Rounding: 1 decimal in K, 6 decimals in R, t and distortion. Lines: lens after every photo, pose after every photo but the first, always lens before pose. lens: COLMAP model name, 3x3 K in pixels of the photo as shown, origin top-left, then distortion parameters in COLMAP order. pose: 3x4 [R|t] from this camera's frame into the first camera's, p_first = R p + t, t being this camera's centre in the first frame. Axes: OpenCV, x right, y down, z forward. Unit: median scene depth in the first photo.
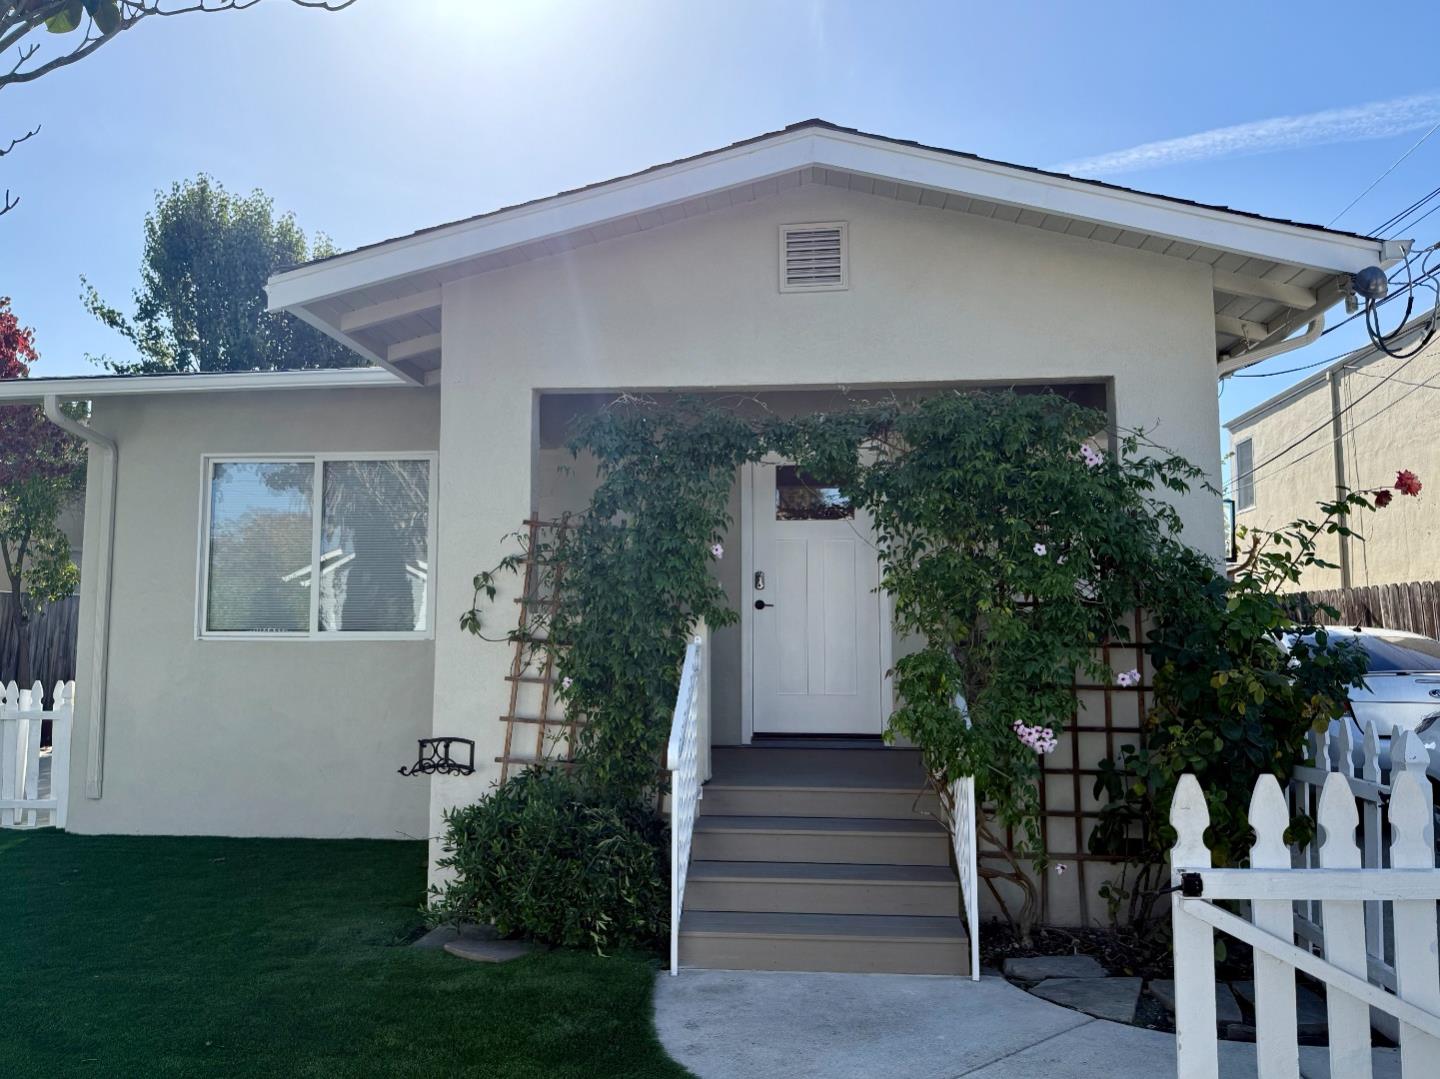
lens RADIAL K [[1047.1, 0, 714.9], [0, 1047.1, 542.0], [0, 0, 1]] dist [0.079137, -0.099256]
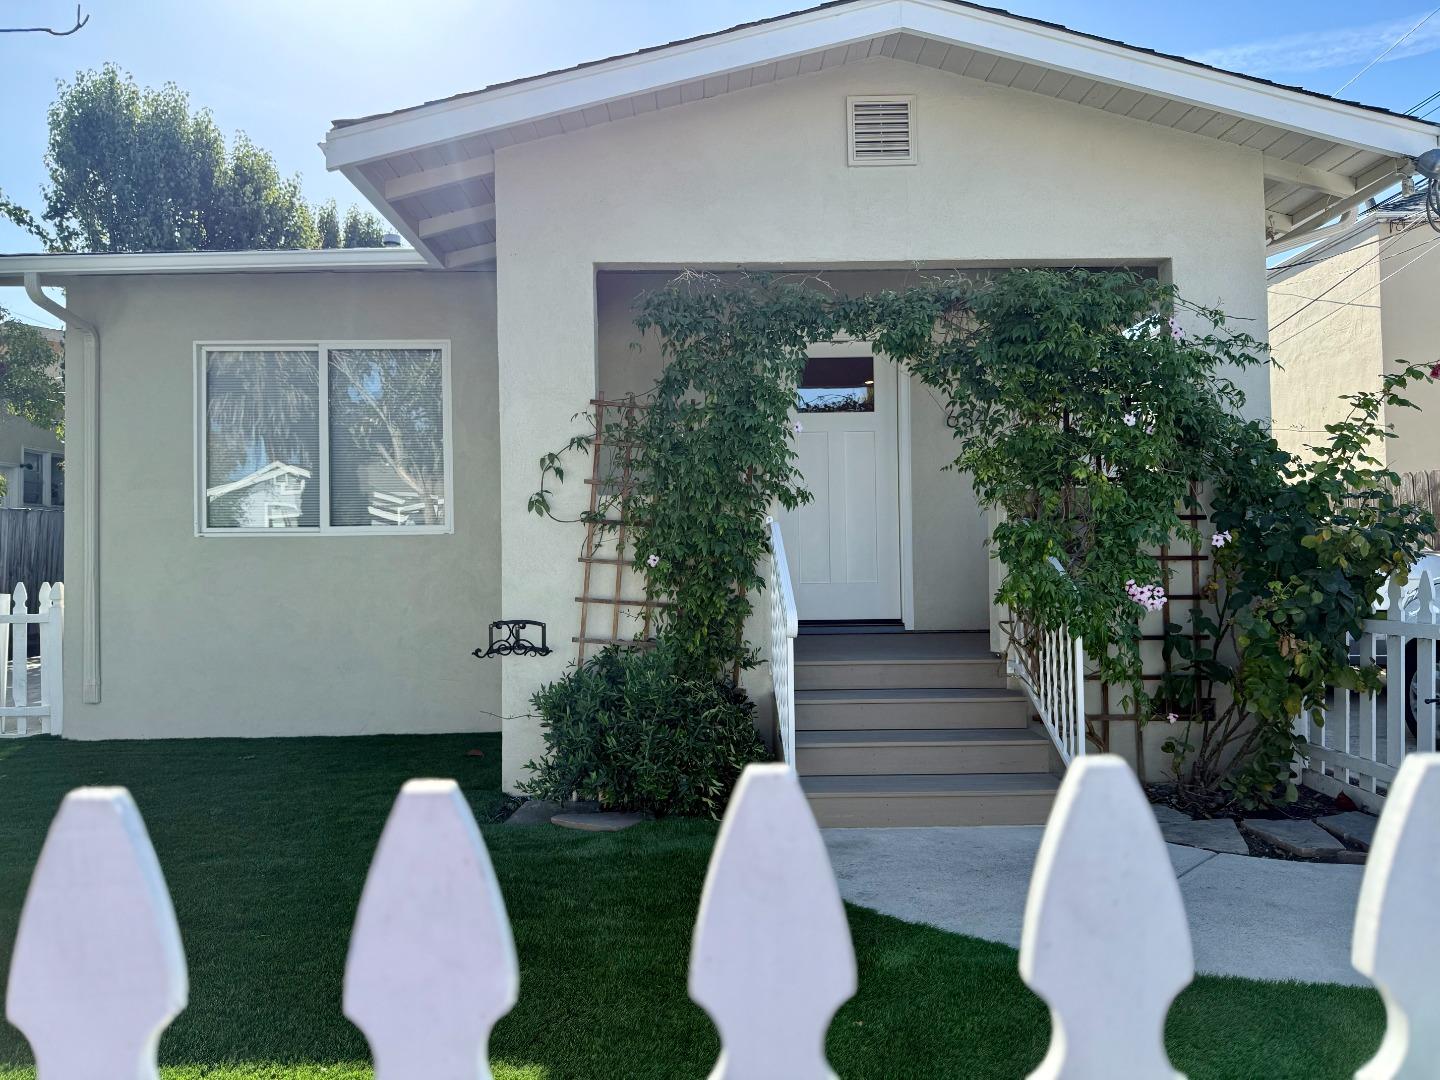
lens RADIAL K [[1002.8, 0, 720.0], [0, 1002.8, 540.0], [0, 0, 1]] dist [0.075191, -0.079194]
pose [[0.993511, -0.011400, 0.113167, -0.178892], [0.003578, 0.997605, 0.069082, 0.047998], [-0.113684, -0.068229, 0.991171, 0.052989]]
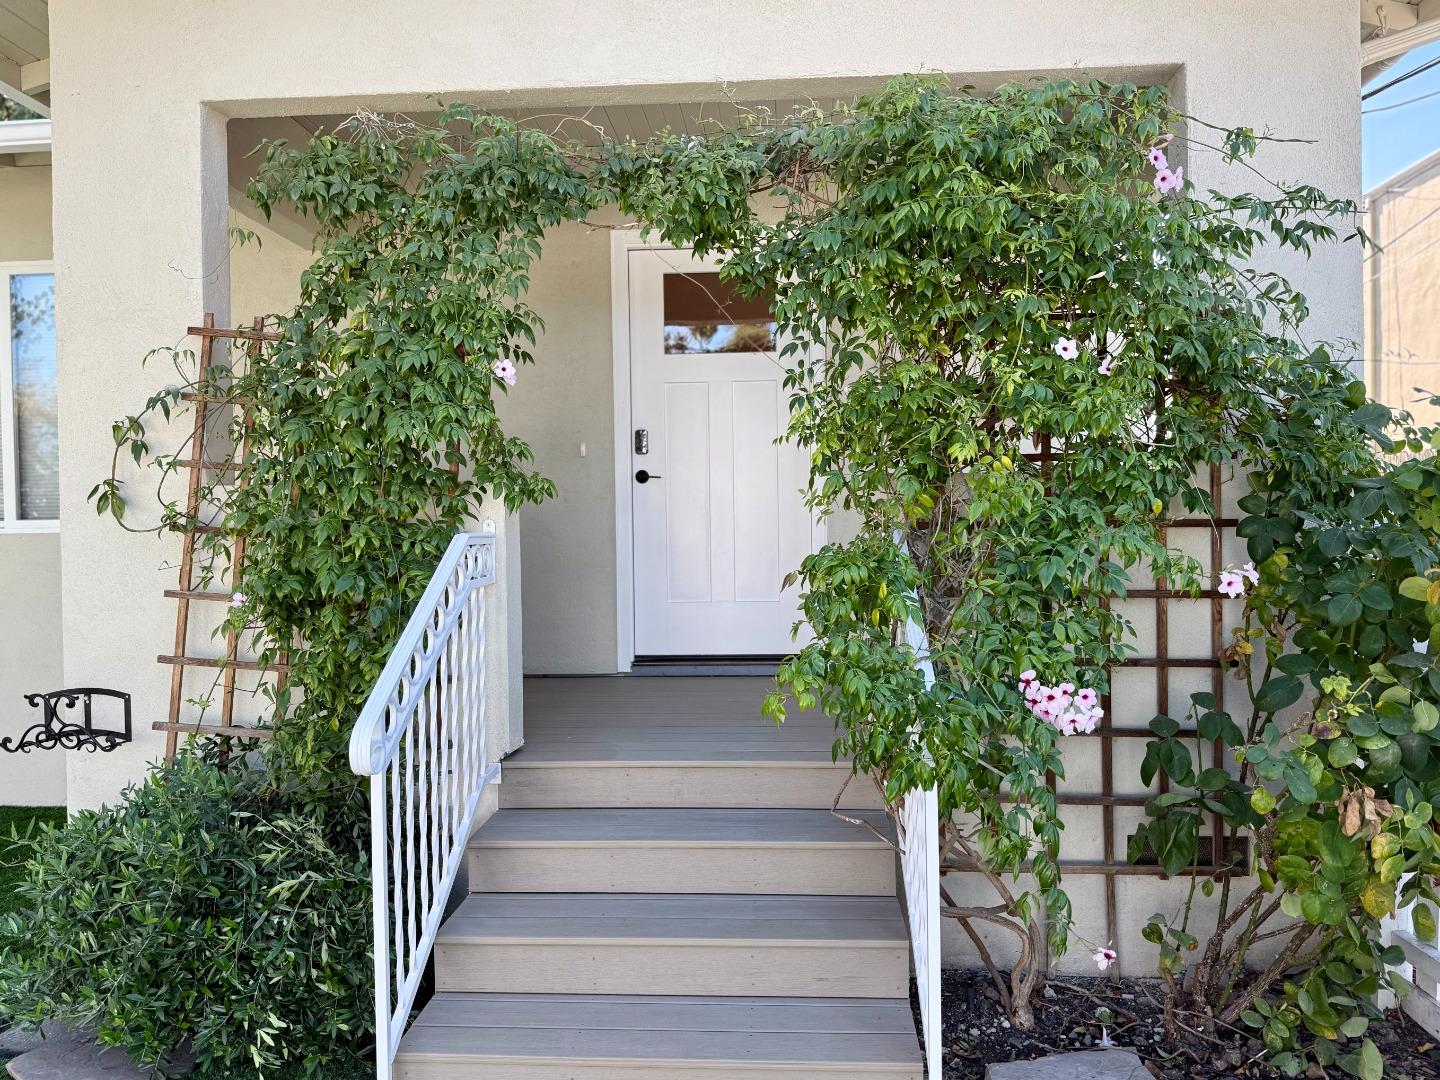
lens RADIAL K [[1047.1, 0, 714.9], [0, 1047.1, 542.5], [0, 0, 1]] dist [0.079137, -0.099256]
pose [[0.999568, -0.013593, 0.026063, 0.100766], [0.010781, 0.994396, 0.105165, 0.042056], [-0.027347, -0.104838, 0.994113, 0.407142]]
